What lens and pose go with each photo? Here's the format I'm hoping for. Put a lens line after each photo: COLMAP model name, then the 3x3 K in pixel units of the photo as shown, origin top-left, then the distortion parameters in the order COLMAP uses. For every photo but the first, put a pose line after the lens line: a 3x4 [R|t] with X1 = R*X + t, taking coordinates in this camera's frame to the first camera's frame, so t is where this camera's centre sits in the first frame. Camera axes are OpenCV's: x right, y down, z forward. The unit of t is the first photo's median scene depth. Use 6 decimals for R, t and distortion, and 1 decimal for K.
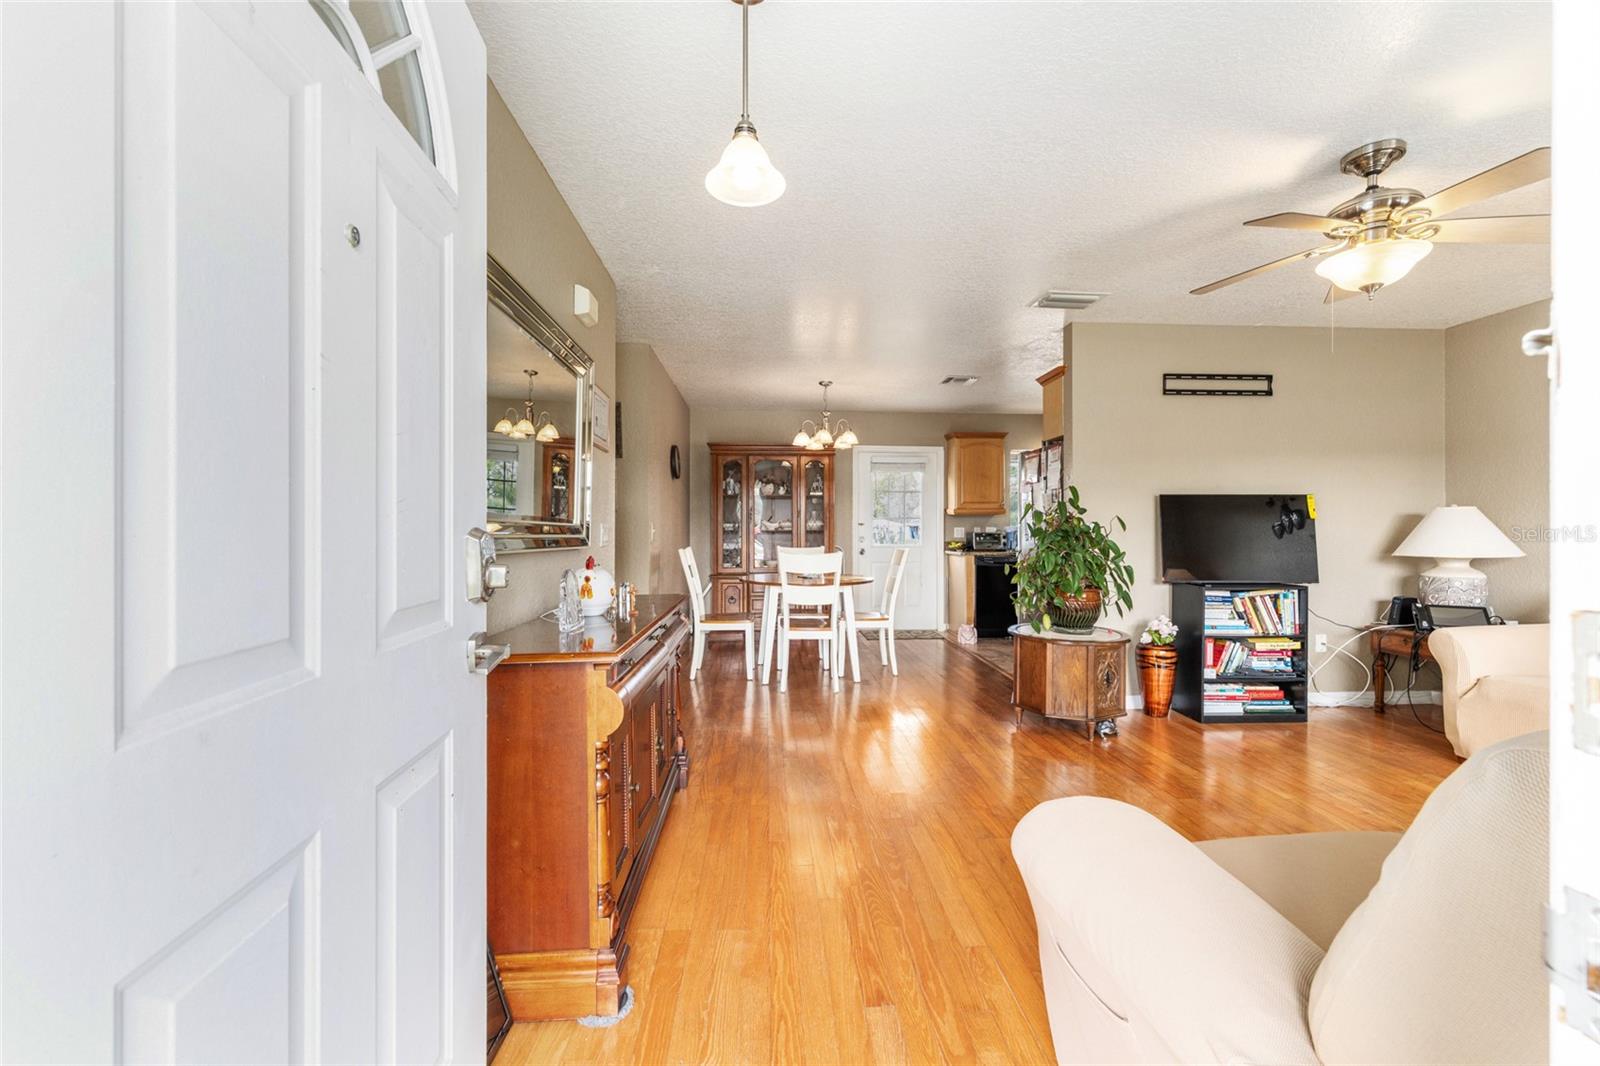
lens RADIAL K [[641.1, 0, 803.6], [0, 641.1, 529.3], [0, 0, 1]] dist [-0.000046, -0.000095]
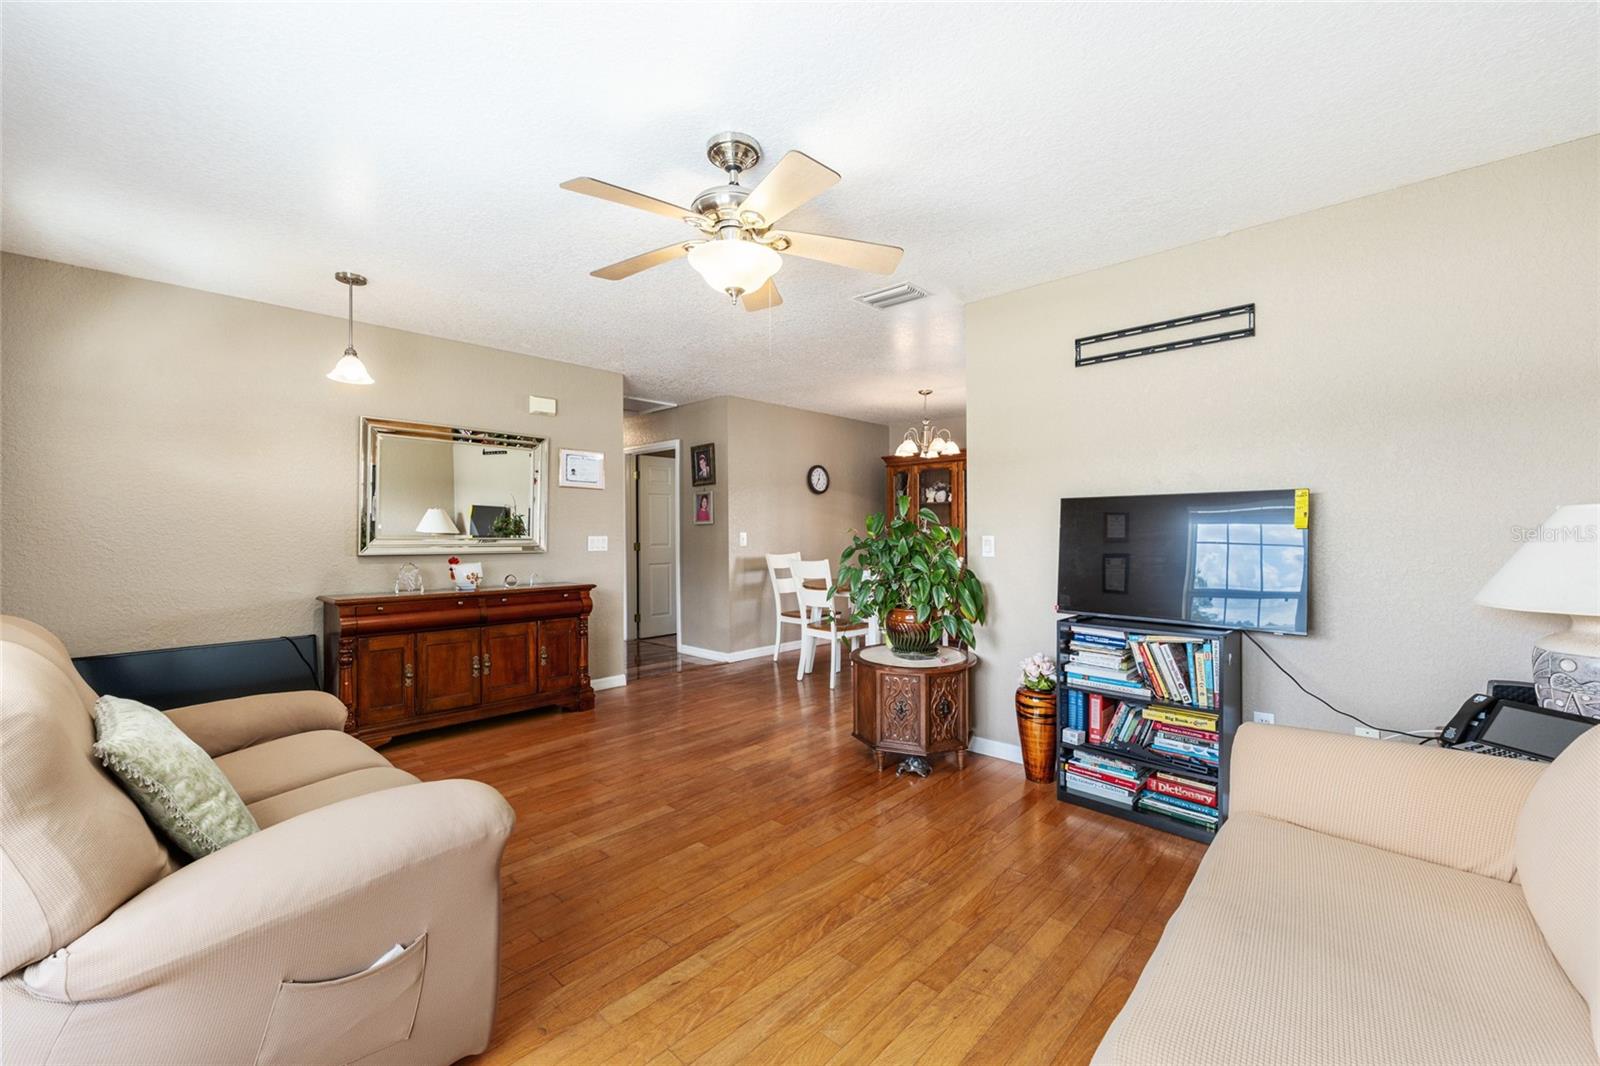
lens RADIAL K [[641.1, 0, 798.5], [0, 641.1, 526.4], [0, 0, 1]] dist [-0.000046, -0.000095]
pose [[0.686454, -0.007860, -0.727131, 0.897465], [0.005758, 0.999969, -0.005374, -0.018058], [0.727151, -0.000497, 0.686478, 0.236147]]
